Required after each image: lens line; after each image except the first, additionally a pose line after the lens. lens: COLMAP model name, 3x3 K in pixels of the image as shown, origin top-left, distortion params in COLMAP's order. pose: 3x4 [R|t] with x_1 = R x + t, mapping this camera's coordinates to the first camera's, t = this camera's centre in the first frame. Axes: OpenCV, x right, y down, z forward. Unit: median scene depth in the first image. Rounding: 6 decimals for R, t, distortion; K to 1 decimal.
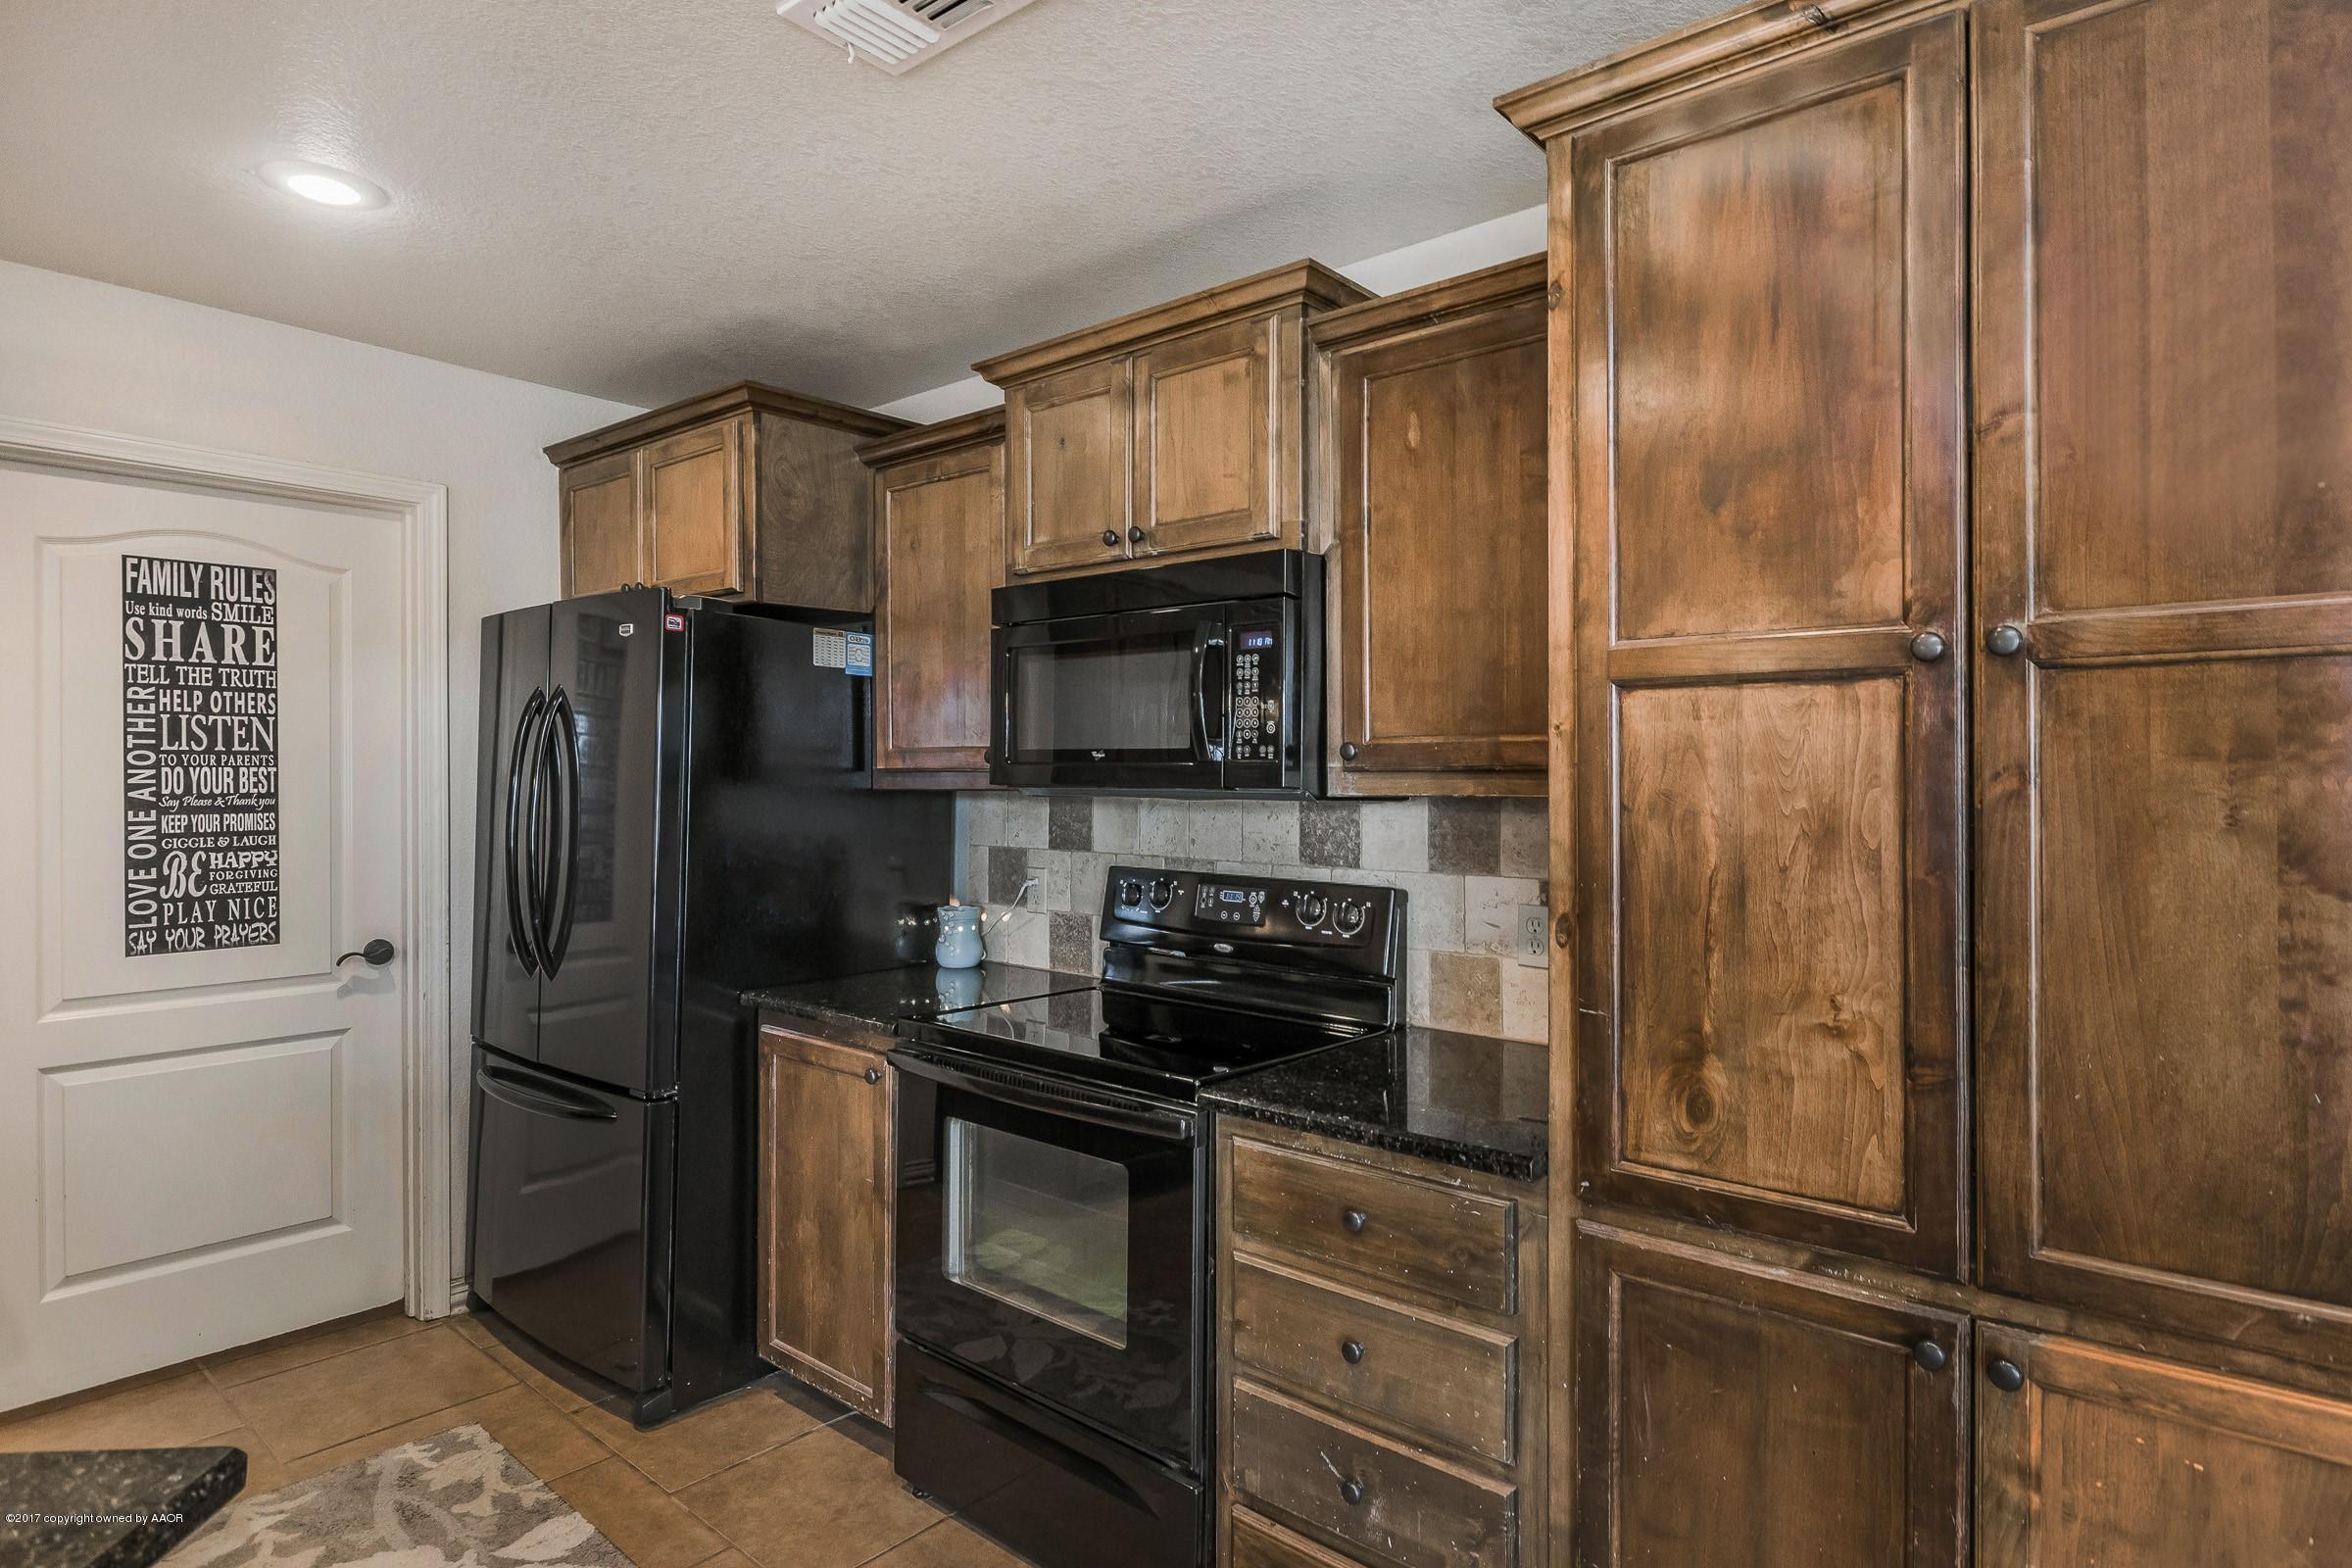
lens RADIAL K [[1242.8, 0, 1186.0], [0, 1242.8, 763.6], [0, 0, 1]] dist [0.002912, -0.000683]
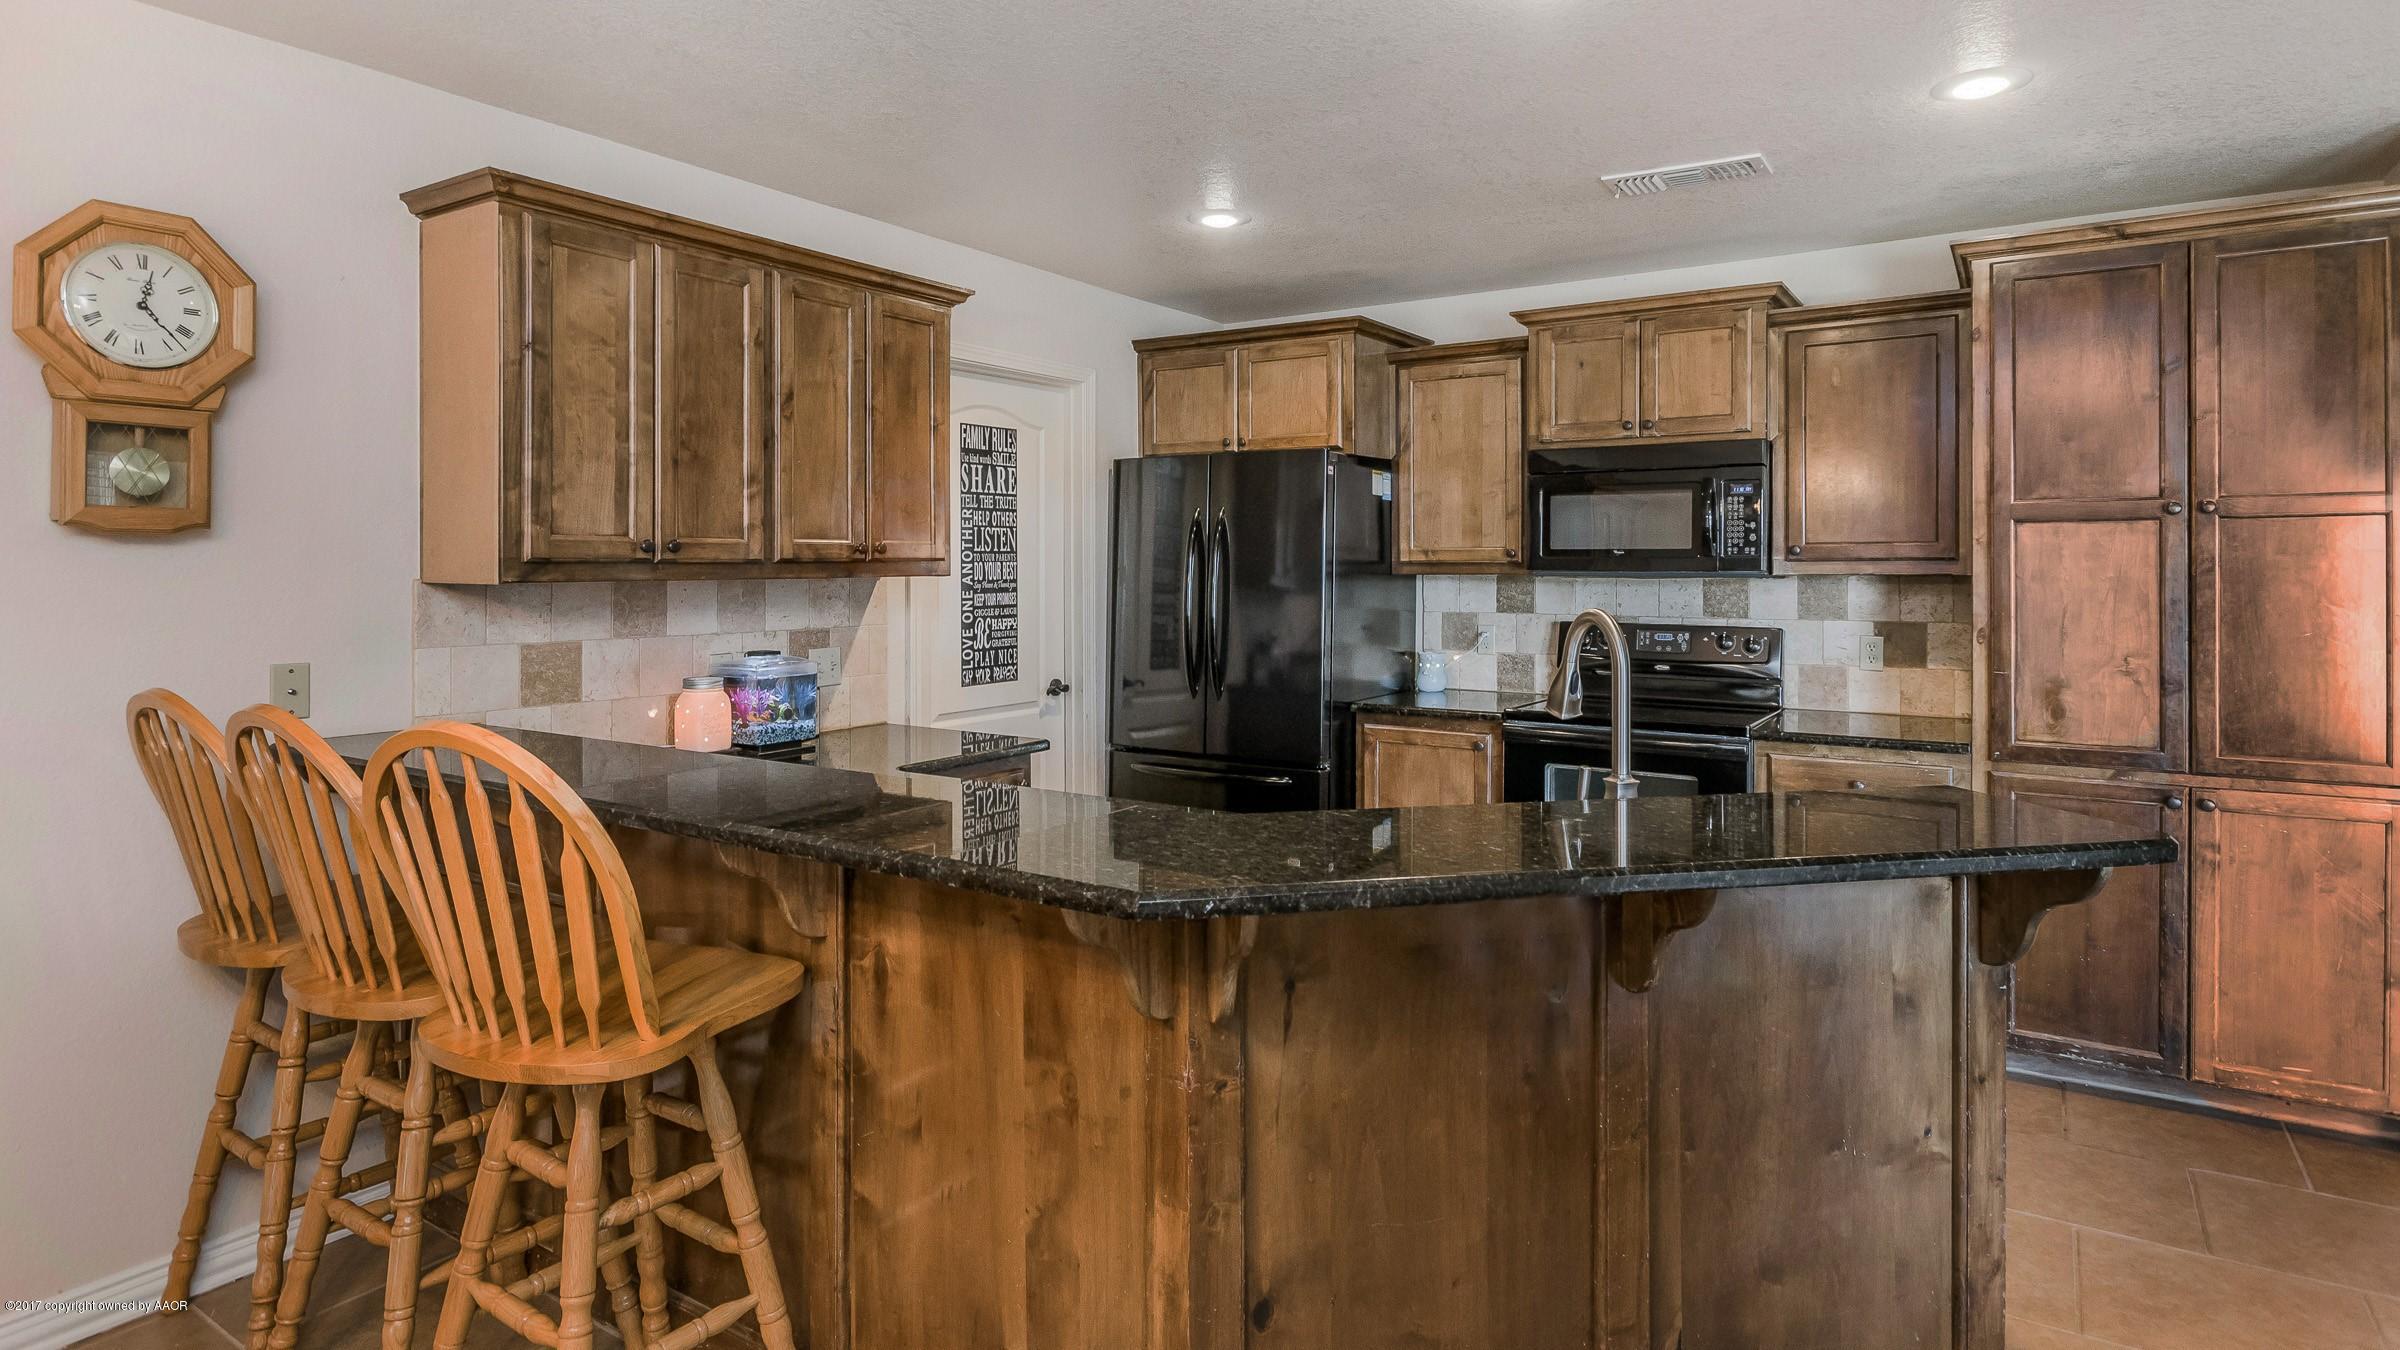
lens RADIAL K [[1253.6, 0, 1203.3], [0, 1253.6, 560.4], [0, 0, 1]] dist [-0.000378, 0.000490]
pose [[0.991680, -0.004957, 0.128635, -0.881577], [0.004250, 0.999974, 0.005763, -0.008444], [-0.128660, -0.005169, 0.991675, -0.648709]]
